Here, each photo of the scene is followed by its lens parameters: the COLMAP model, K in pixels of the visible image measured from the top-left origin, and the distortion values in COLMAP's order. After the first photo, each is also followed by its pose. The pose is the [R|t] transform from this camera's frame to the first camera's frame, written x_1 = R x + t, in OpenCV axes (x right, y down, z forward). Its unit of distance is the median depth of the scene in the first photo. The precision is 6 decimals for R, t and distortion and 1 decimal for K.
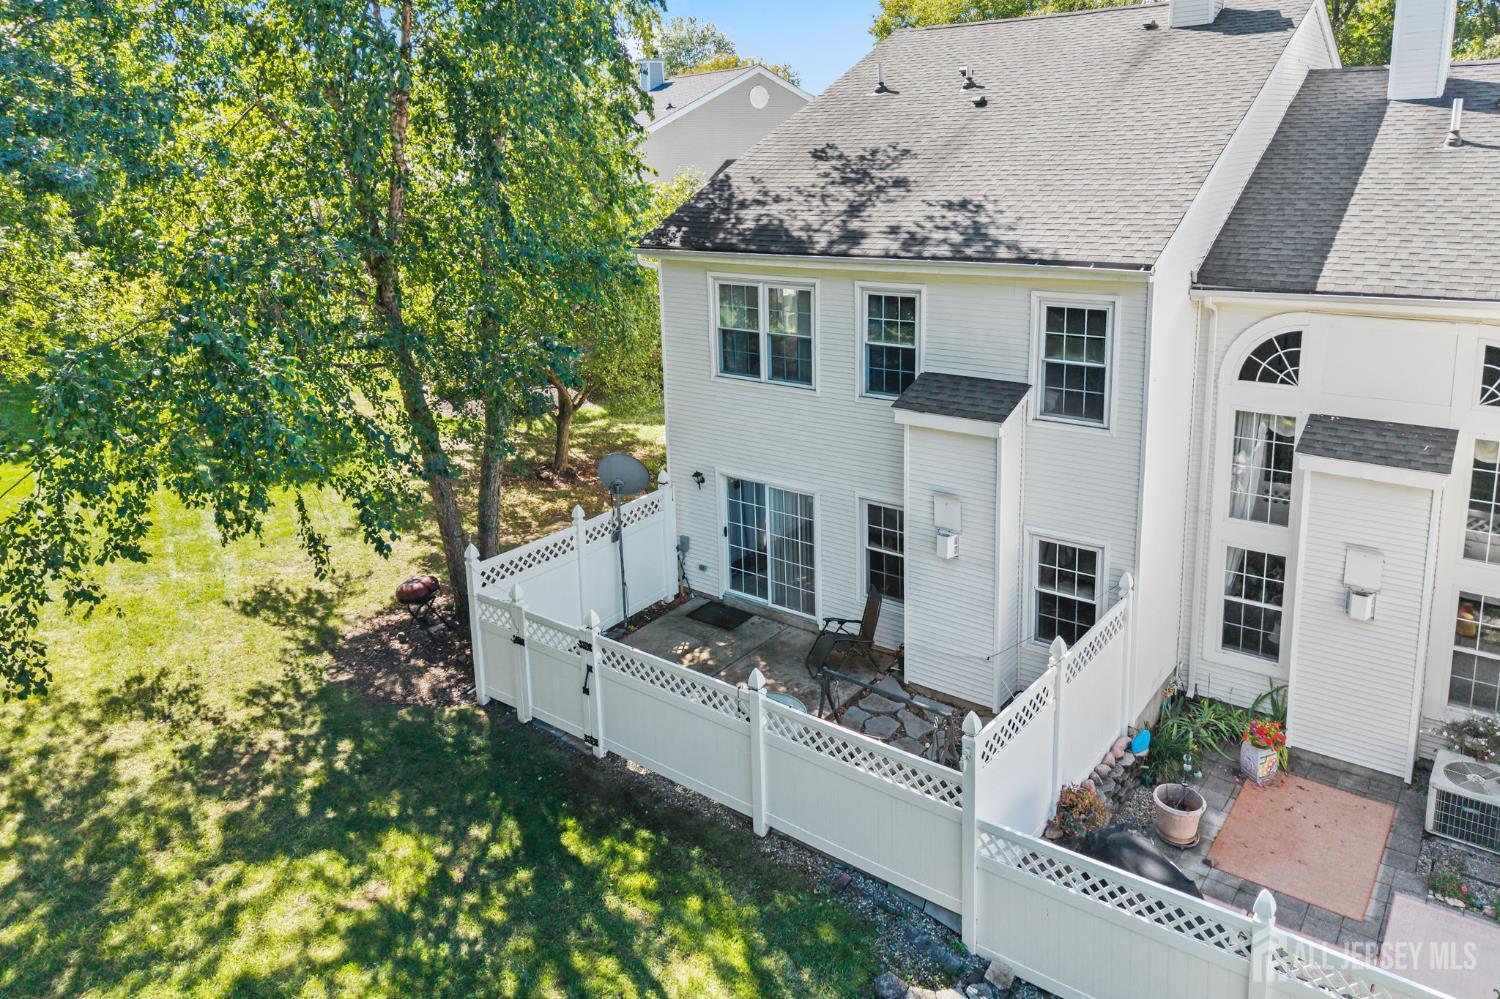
lens RADIAL K [[1033.1, 0, 788.2], [0, 1033.1, 351.0], [0, 0, 1]] dist [-0.002708, -0.007431]
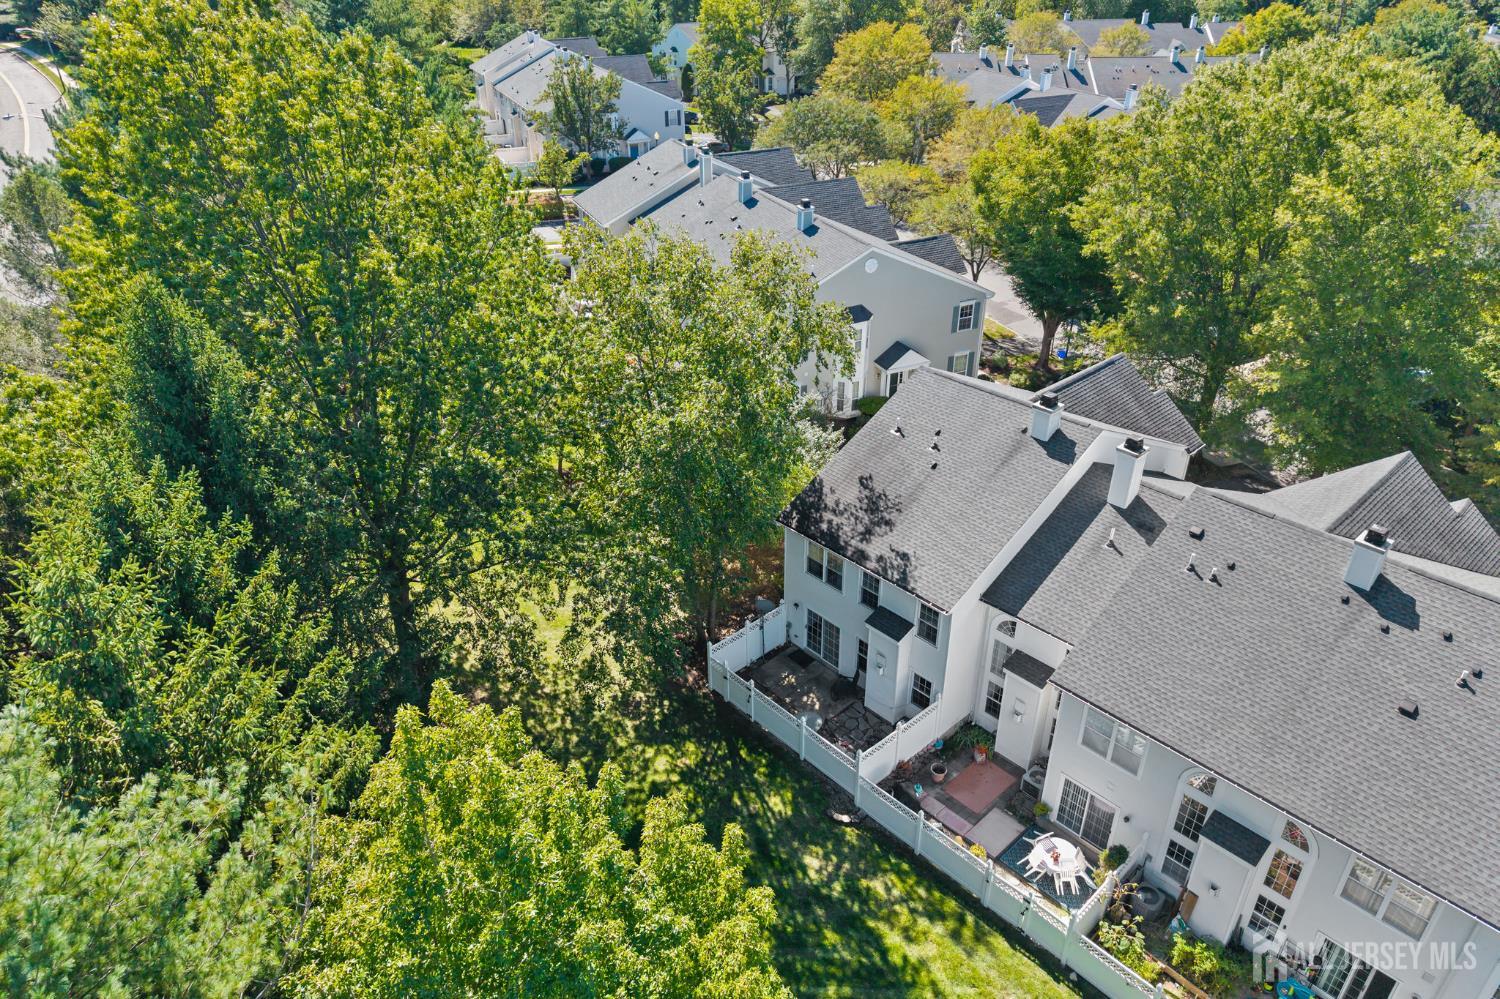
lens RADIAL K [[994.2, 0, 750.0], [0, 994.2, 499.5], [0, 0, 1]] dist [0.001465, -0.001375]
pose [[0.981523, 0.101338, -0.162304, 0.205810], [-0.035405, 0.929777, 0.366418, -1.233921], [0.188038, -0.353901, 0.916185, -1.370312]]
